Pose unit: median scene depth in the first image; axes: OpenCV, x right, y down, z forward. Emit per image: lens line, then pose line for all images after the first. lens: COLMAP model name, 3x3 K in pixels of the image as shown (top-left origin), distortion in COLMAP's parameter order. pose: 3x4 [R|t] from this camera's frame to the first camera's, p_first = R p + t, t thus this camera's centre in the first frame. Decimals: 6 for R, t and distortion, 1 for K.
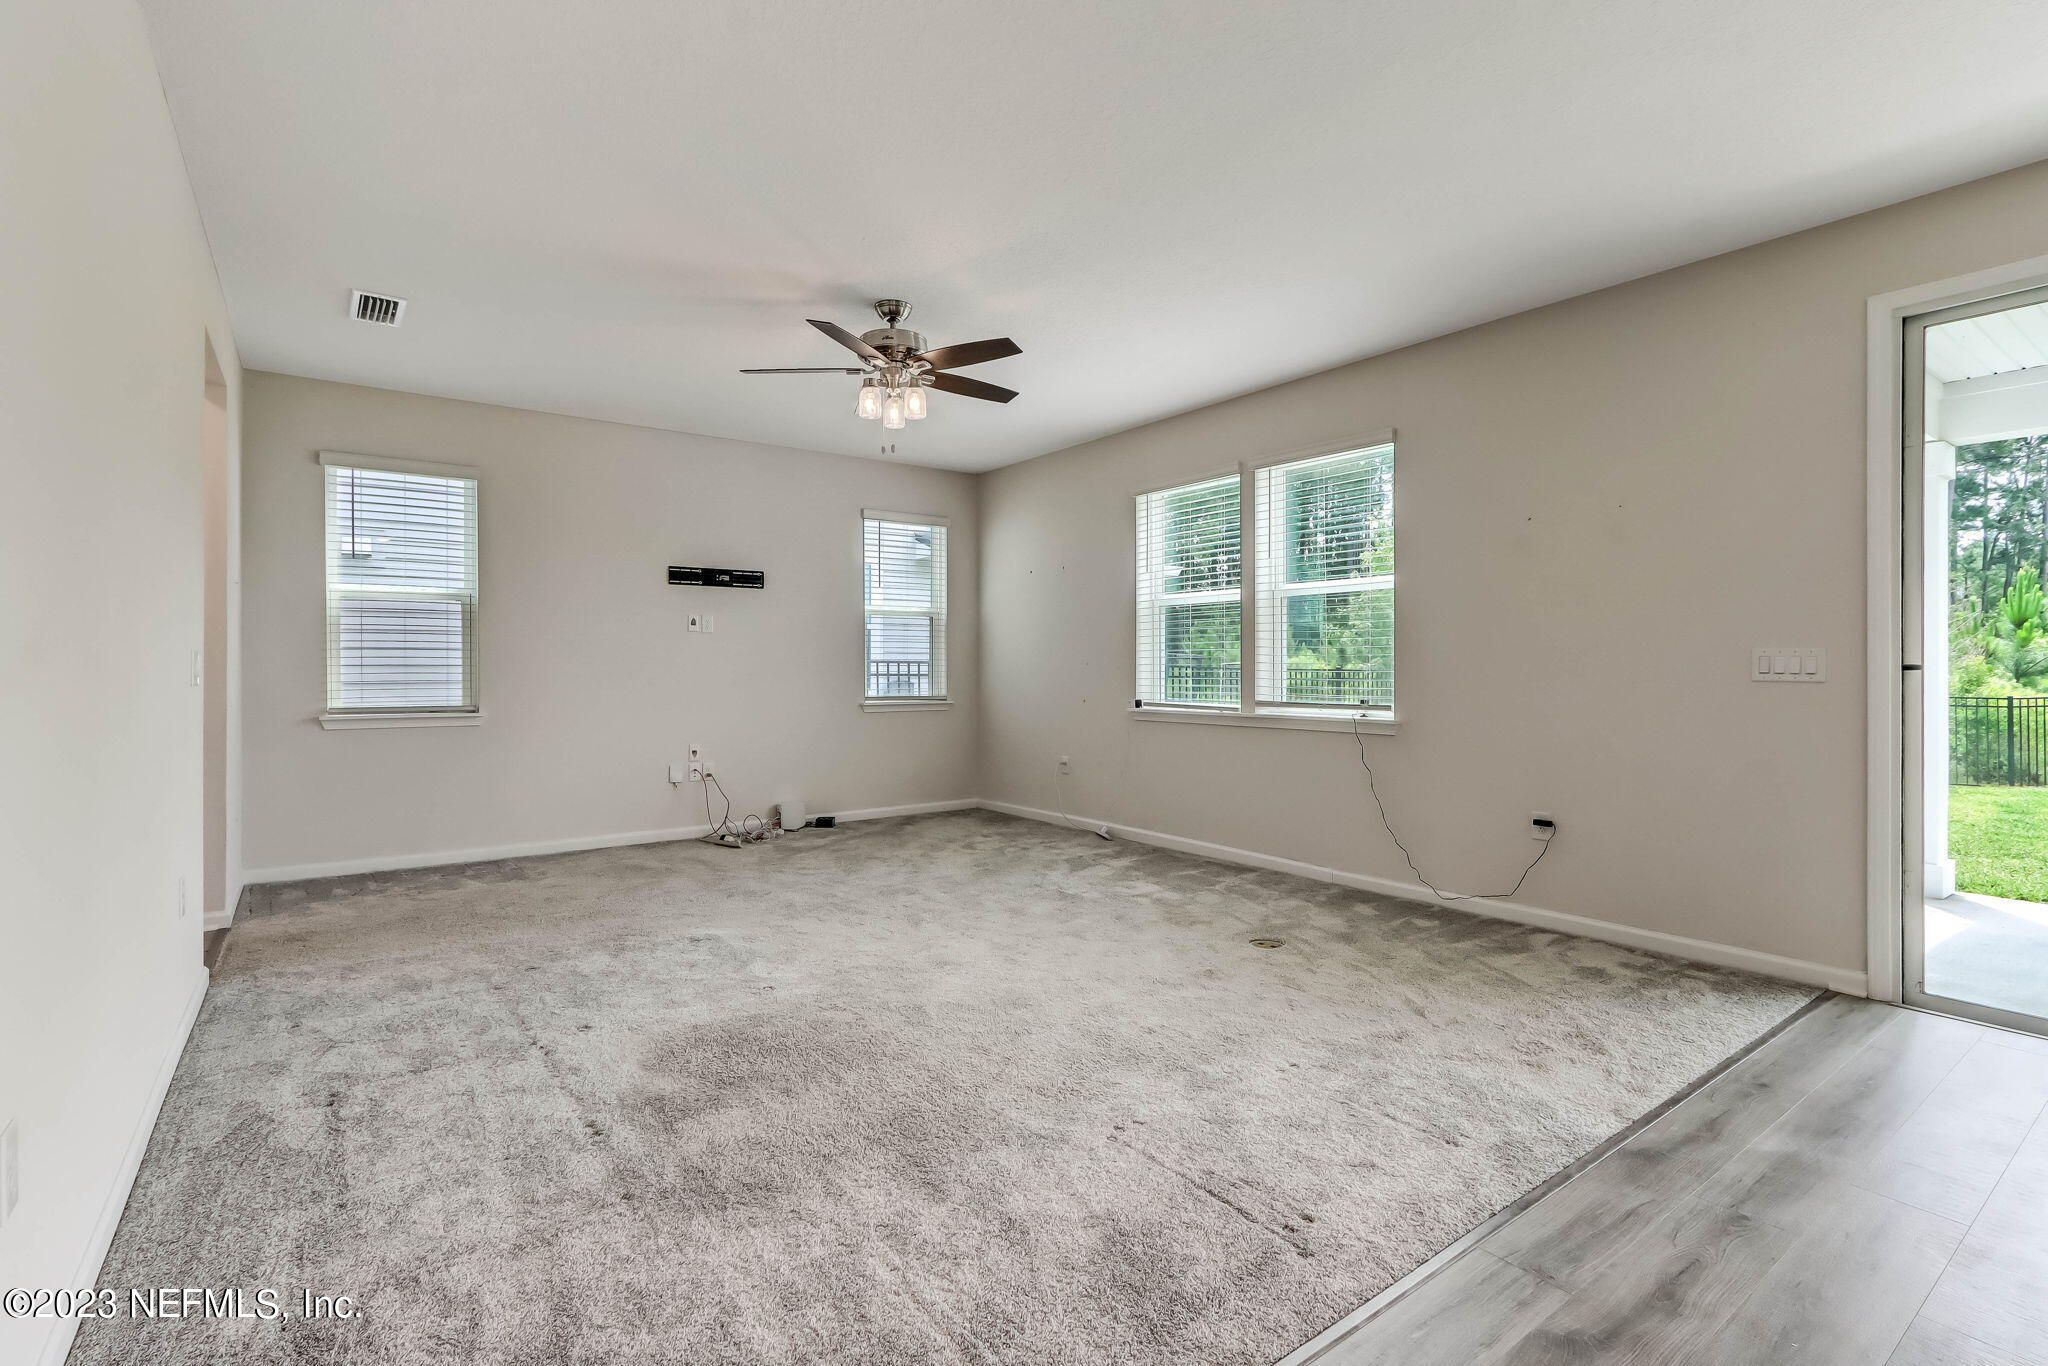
lens RADIAL K [[947.9, 0, 1013.3], [0, 947.9, 675.4], [0, 0, 1]] dist [0.004896, 0.001165]
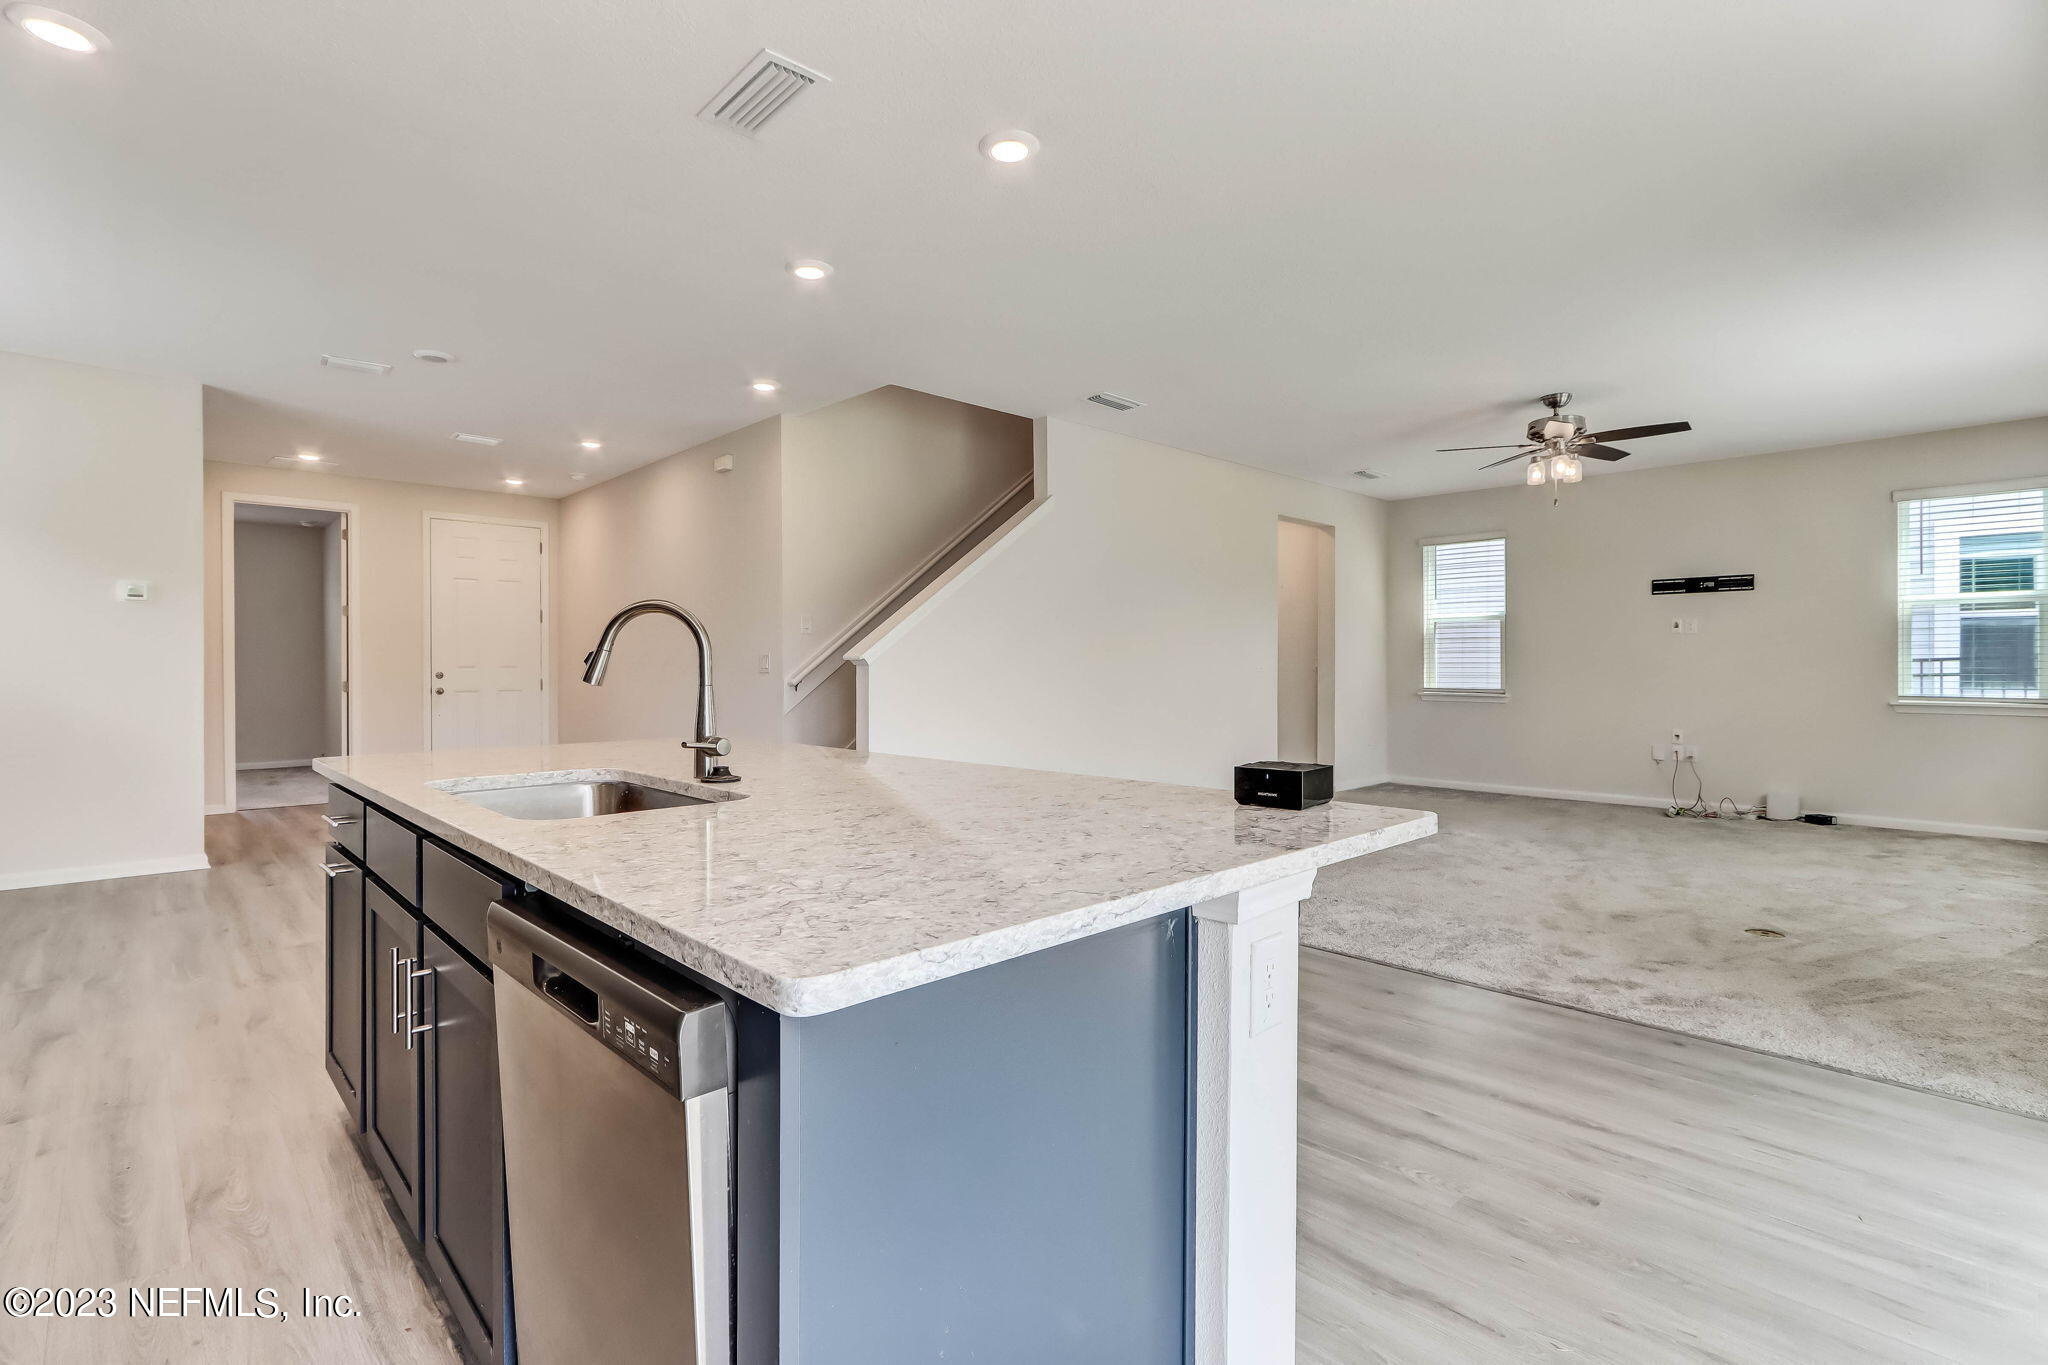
lens RADIAL K [[947.9, 0, 1013.3], [0, 947.9, 674.9], [0, 0, 1]] dist [0.004896, 0.001165]
pose [[0.126570, 0.010229, -0.991905, 0.976632], [-0.007006, 0.999931, 0.009417, -0.000113], [0.991933, 0.005758, 0.126633, 0.053950]]
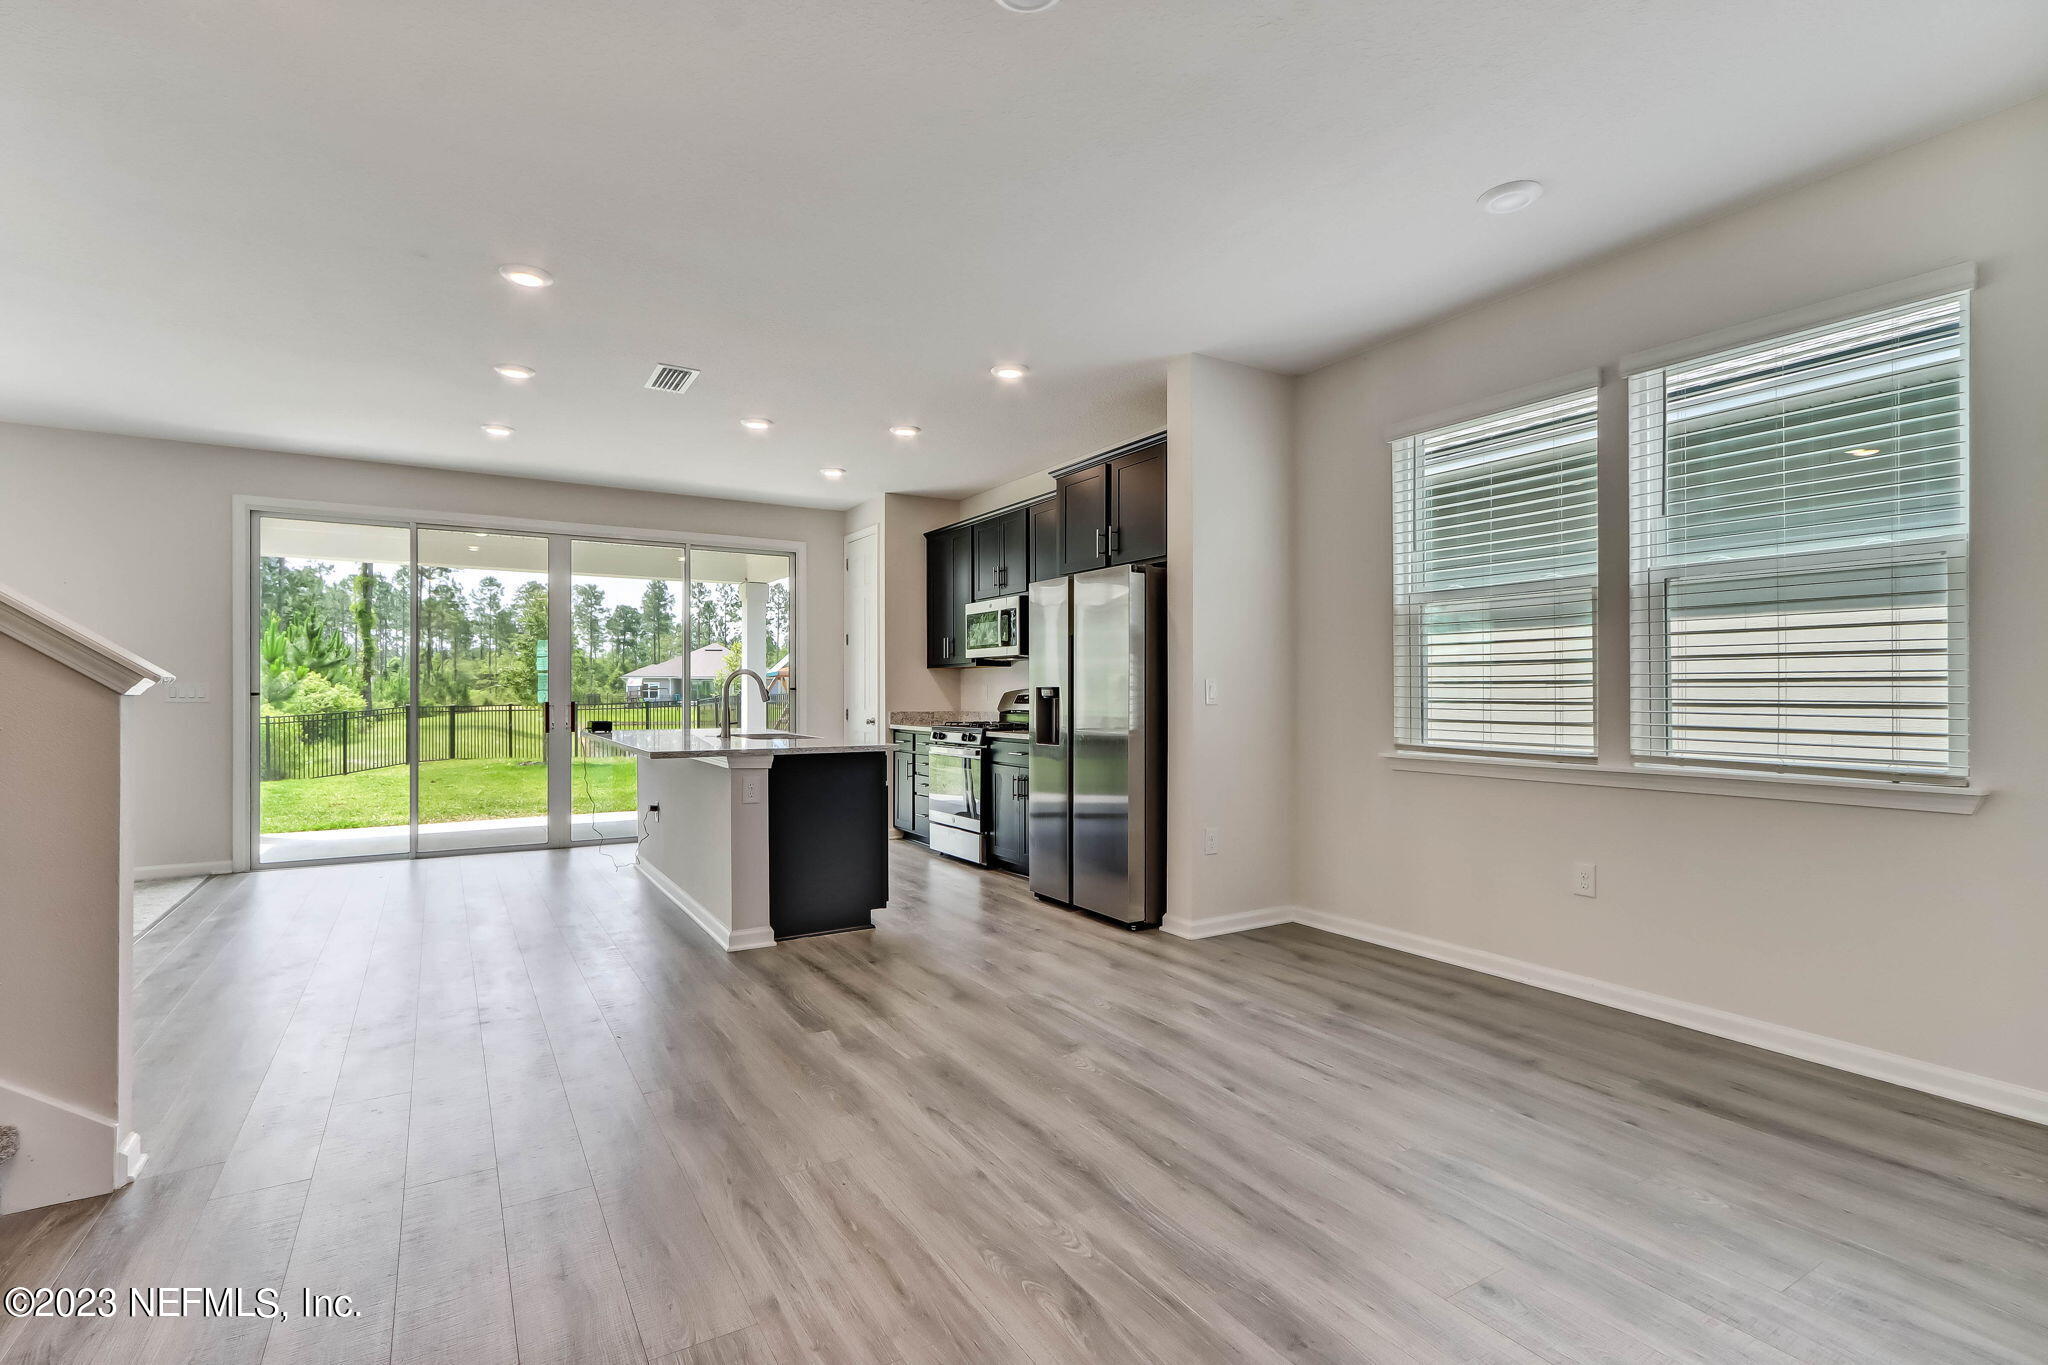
lens RADIAL K [[945.3, 0, 1009.4], [0, 945.3, 688.9], [0, 0, 1]] dist [0.002680, 0.000333]
pose [[0.090397, 0.005462, 0.995891, -0.557903], [0.007709, 0.999951, -0.006184, 0.004102], [-0.995876, 0.008236, 0.090351, -0.466929]]
